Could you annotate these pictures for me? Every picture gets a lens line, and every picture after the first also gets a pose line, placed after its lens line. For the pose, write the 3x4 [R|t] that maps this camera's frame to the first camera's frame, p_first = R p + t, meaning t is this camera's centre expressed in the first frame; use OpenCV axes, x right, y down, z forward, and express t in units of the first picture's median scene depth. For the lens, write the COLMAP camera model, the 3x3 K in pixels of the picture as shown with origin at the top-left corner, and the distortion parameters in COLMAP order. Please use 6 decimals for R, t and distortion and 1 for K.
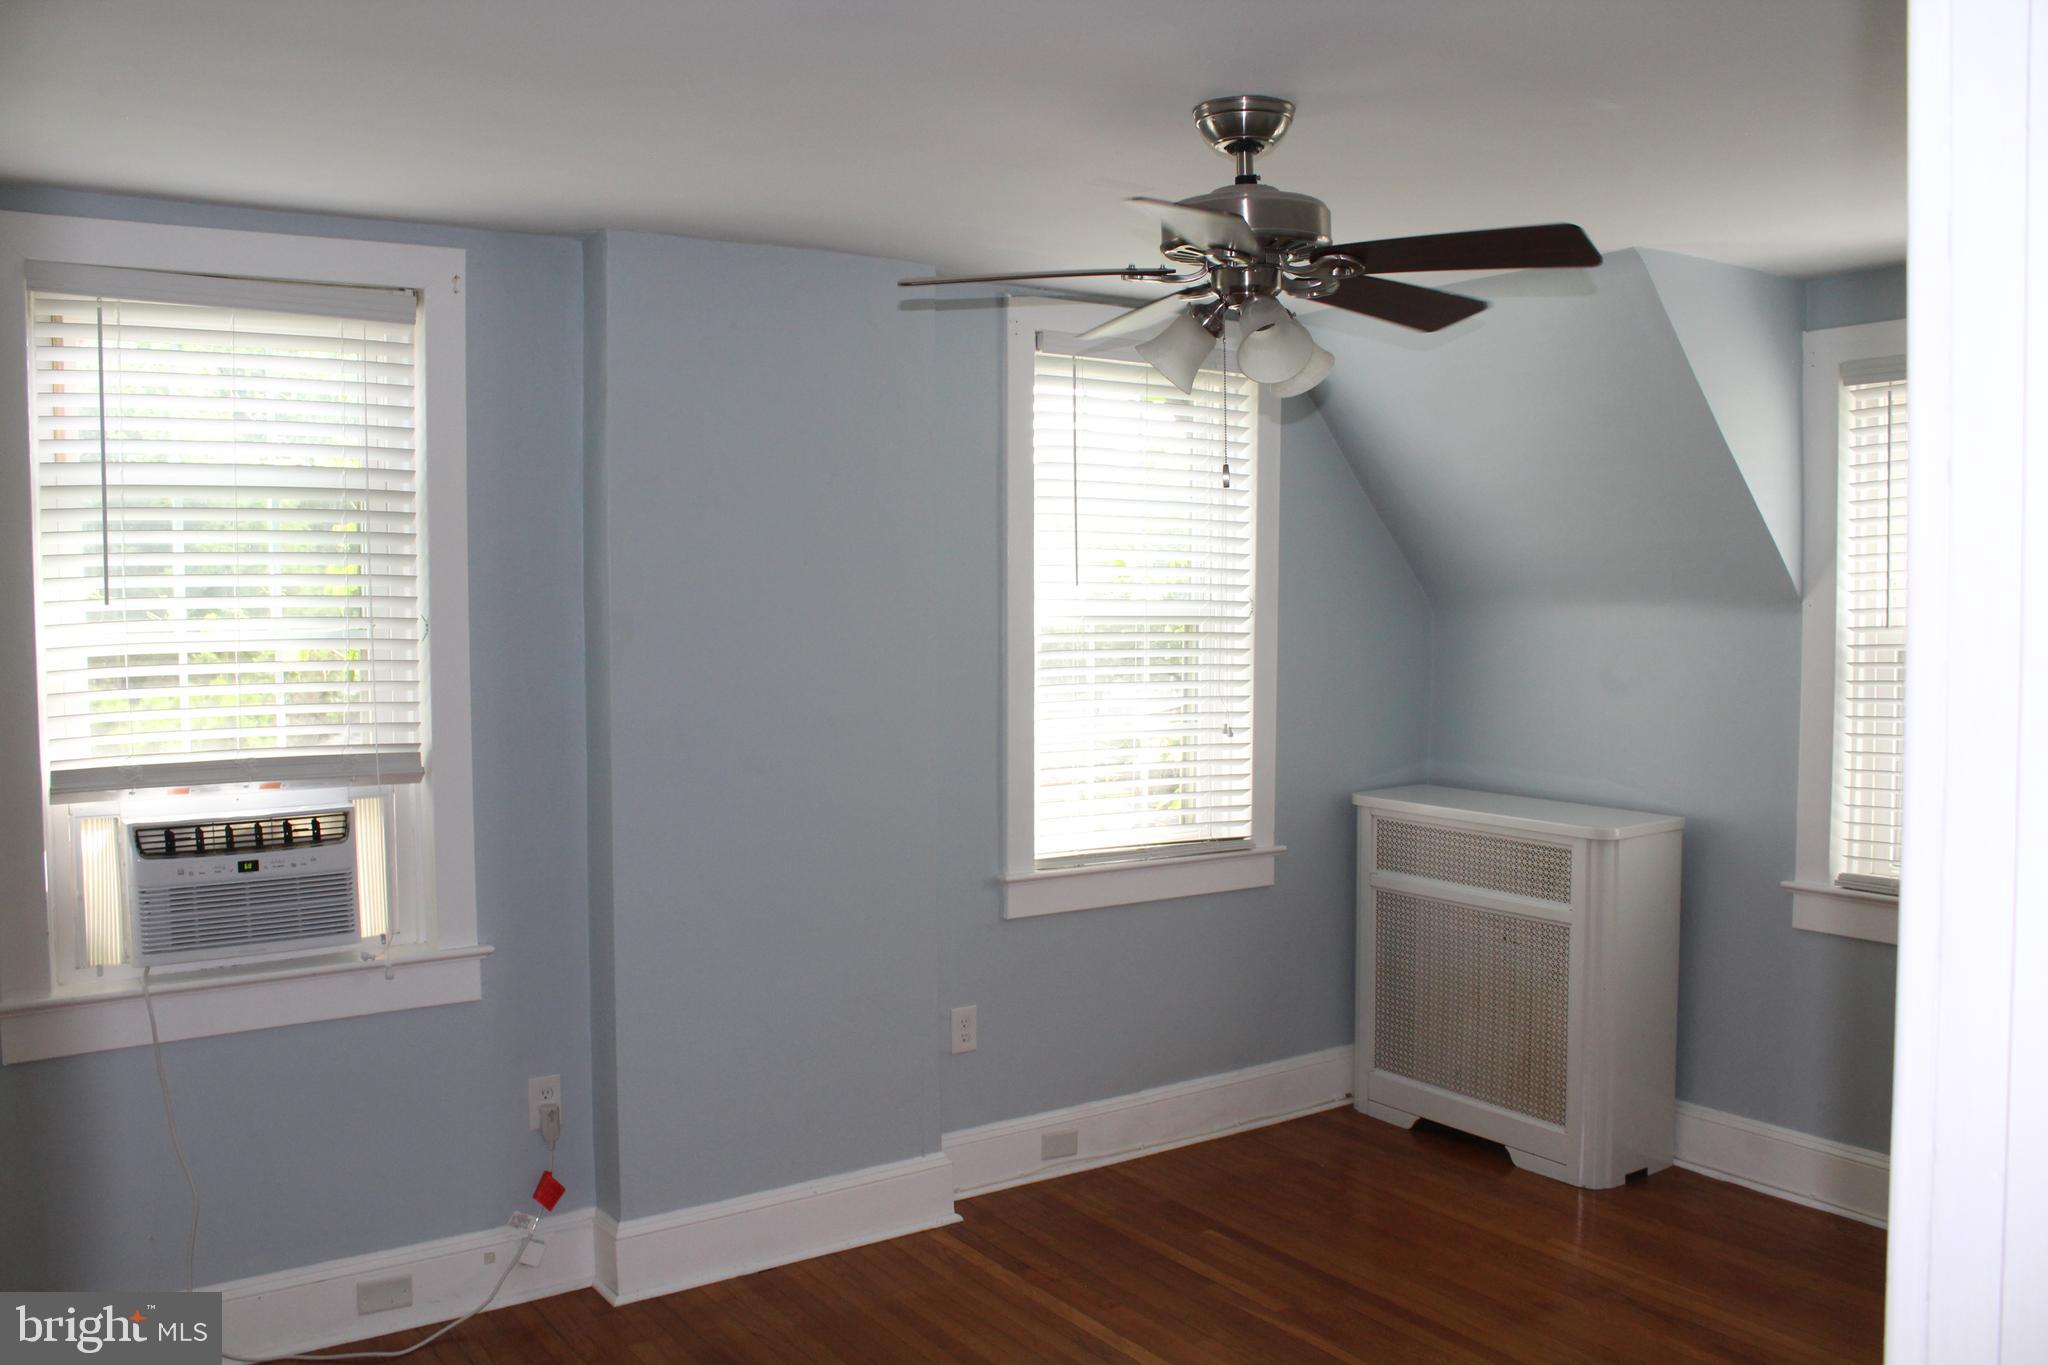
lens RADIAL K [[1654.9, 0, 1026.0], [0, 1654.9, 686.8], [0, 0, 1]] dist [-0.161976, 0.107086]
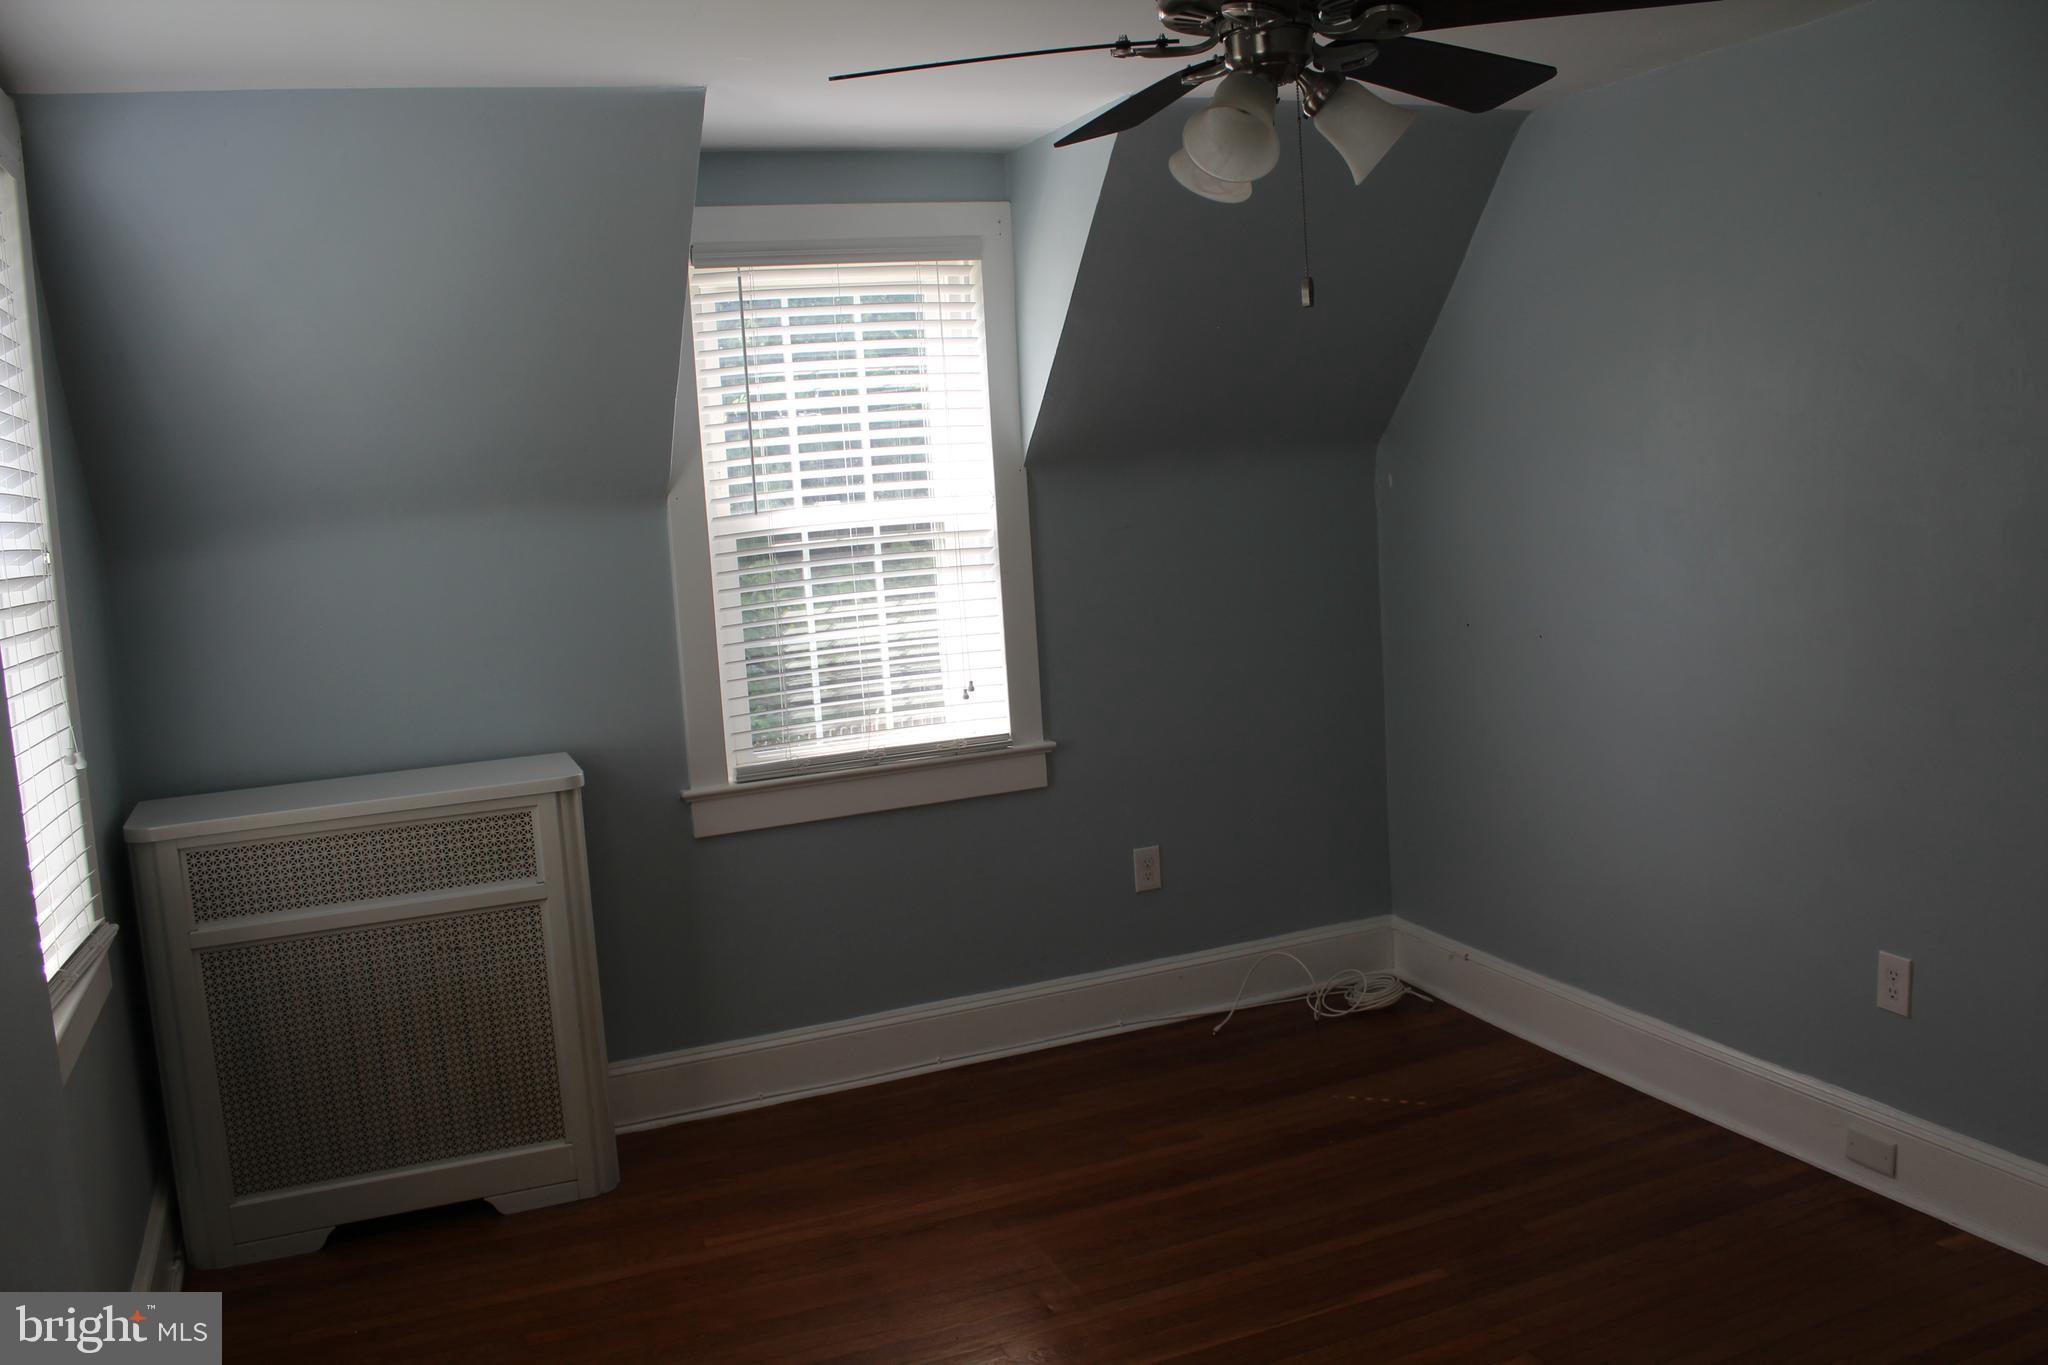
lens RADIAL K [[1654.9, 0, 1024.0], [0, 1654.9, 675.9], [0, 0, 1]] dist [-0.161976, 0.107086]
pose [[0.209692, -0.139676, 0.967740, -0.398788], [0.120428, 0.985898, 0.116202, -0.033418], [-0.970323, 0.092176, 0.223556, 0.558323]]
